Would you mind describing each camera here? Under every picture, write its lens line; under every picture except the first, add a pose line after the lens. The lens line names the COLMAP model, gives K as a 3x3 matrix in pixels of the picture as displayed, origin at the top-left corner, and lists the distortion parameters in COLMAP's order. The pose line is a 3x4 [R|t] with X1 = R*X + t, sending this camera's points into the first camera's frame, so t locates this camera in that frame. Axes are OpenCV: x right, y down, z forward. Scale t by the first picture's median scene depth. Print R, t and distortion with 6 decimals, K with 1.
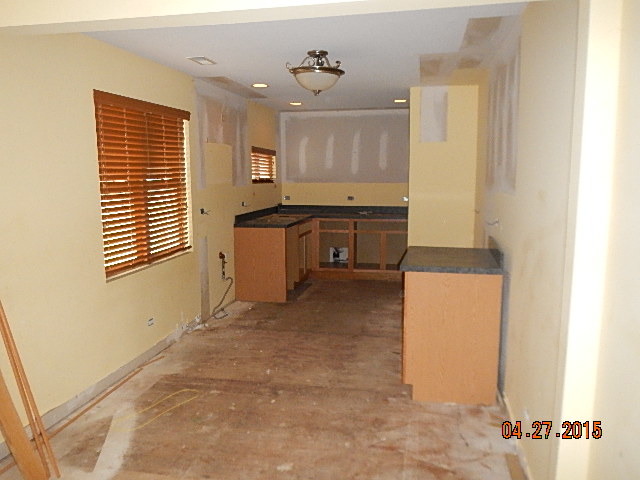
lens RADIAL K [[534.9, 0, 320.0], [0, 534.9, 240.0], [0, 0, 1]] dist [0.010194, -0.000131]
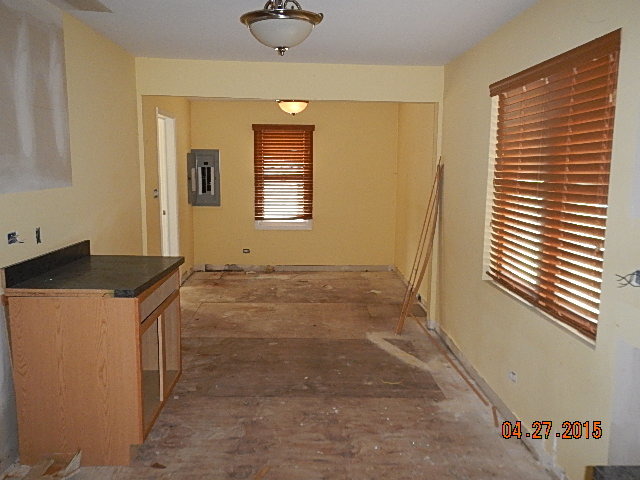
lens RADIAL K [[534.9, 0, 320.0], [0, 534.9, 240.0], [0, 0, 1]] dist [0.010194, -0.000131]
pose [[-0.974356, 0.013506, -0.224605, 0.117675], [-0.047792, 0.963000, 0.265231, -0.241759], [0.219877, 0.269163, -0.937659, 1.845069]]
